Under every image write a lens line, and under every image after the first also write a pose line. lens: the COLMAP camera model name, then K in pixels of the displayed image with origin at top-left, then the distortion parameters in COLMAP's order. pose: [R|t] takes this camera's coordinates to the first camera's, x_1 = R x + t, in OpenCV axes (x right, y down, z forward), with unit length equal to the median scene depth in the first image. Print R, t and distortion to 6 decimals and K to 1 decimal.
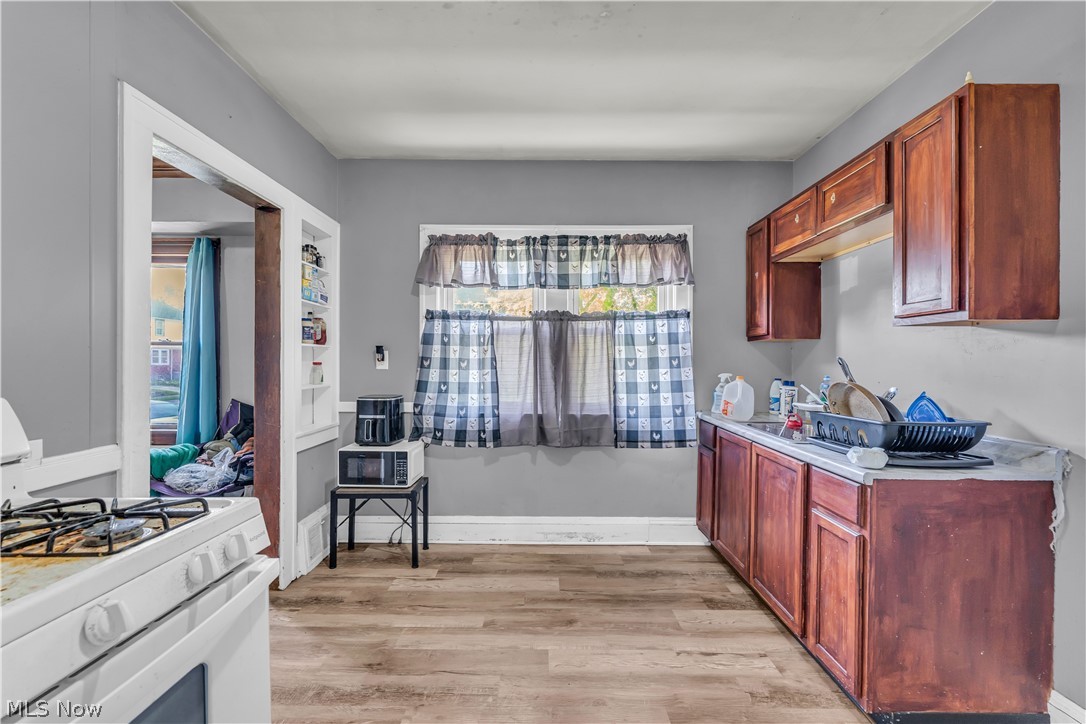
lens RADIAL K [[441.6, 0, 543.0], [0, 441.6, 362.0], [0, 0, 1]] dist [-0.000639, -0.000337]
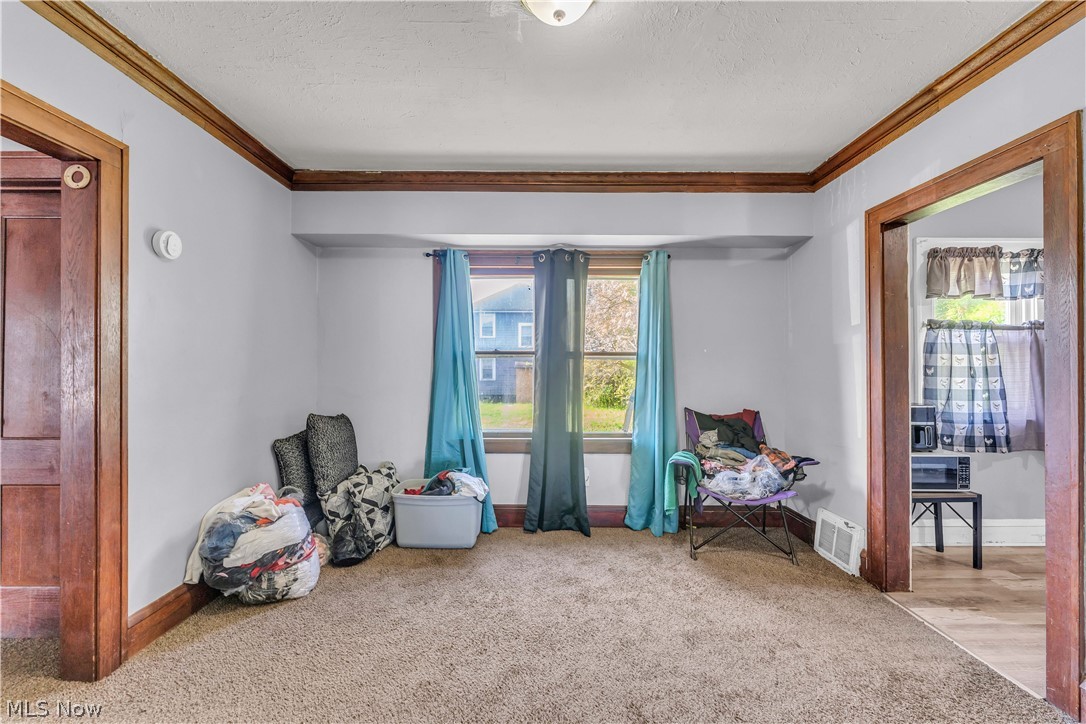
lens RADIAL K [[441.6, 0, 543.0], [0, 441.6, 362.0], [0, 0, 1]] dist [-0.000639, -0.000337]
pose [[0.999987, -0.004907, 0.001159, -1.178800], [0.004918, 0.999933, -0.010470, -0.012842], [-0.001107, 0.010475, 0.999945, -0.034224]]
